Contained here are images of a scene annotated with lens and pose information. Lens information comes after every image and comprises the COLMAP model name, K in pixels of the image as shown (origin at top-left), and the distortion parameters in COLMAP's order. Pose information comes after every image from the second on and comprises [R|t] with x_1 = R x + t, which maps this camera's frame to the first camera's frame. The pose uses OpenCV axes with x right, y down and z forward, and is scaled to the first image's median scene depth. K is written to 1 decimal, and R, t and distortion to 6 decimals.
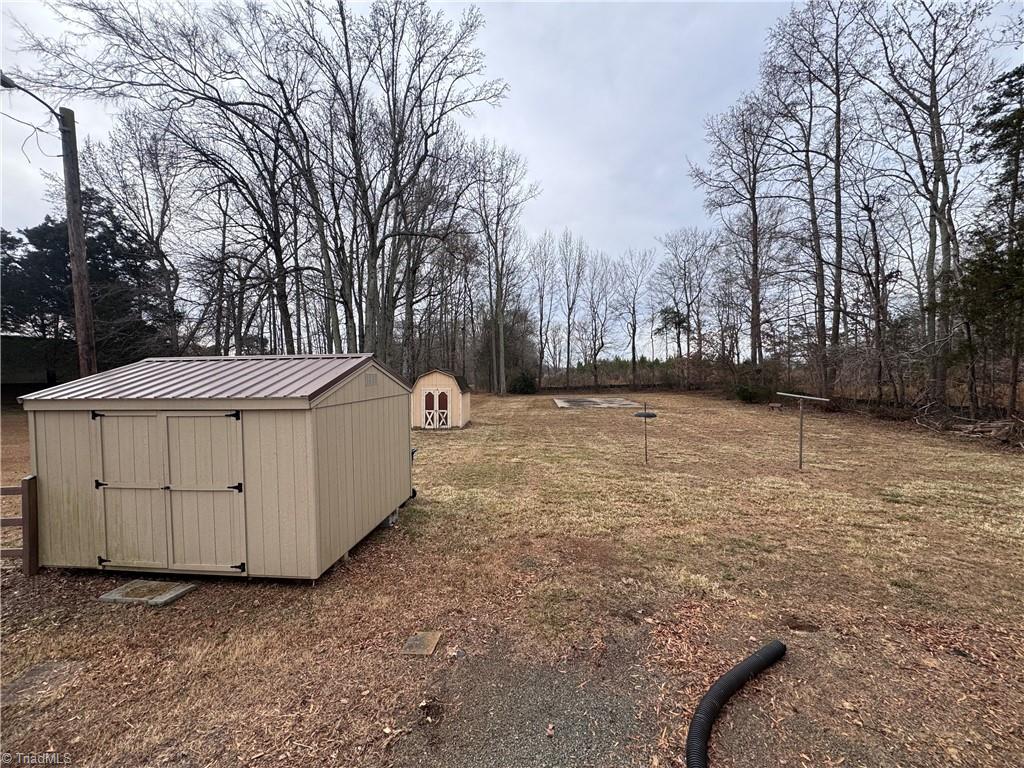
lens RADIAL K [[405.8, 0, 512.6], [0, 405.8, 383.2], [0, 0, 1]] dist [-0.003919, 0.000458]
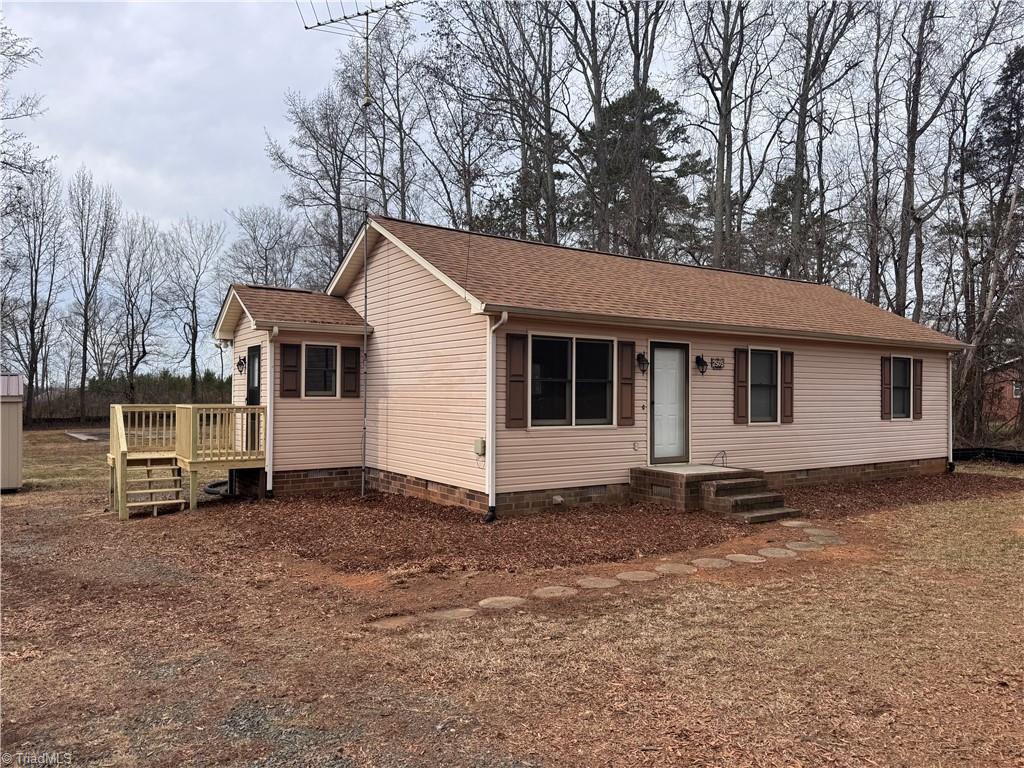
lens RADIAL K [[718.4, 0, 509.2], [0, 718.4, 388.3], [0, 0, 1]] dist [0.035860, -0.040020]
pose [[0.764196, 0.020925, 0.644645, -0.187192], [0.005083, 0.999247, -0.038460, 0.024651], [-0.644964, 0.032668, 0.763514, -0.650644]]
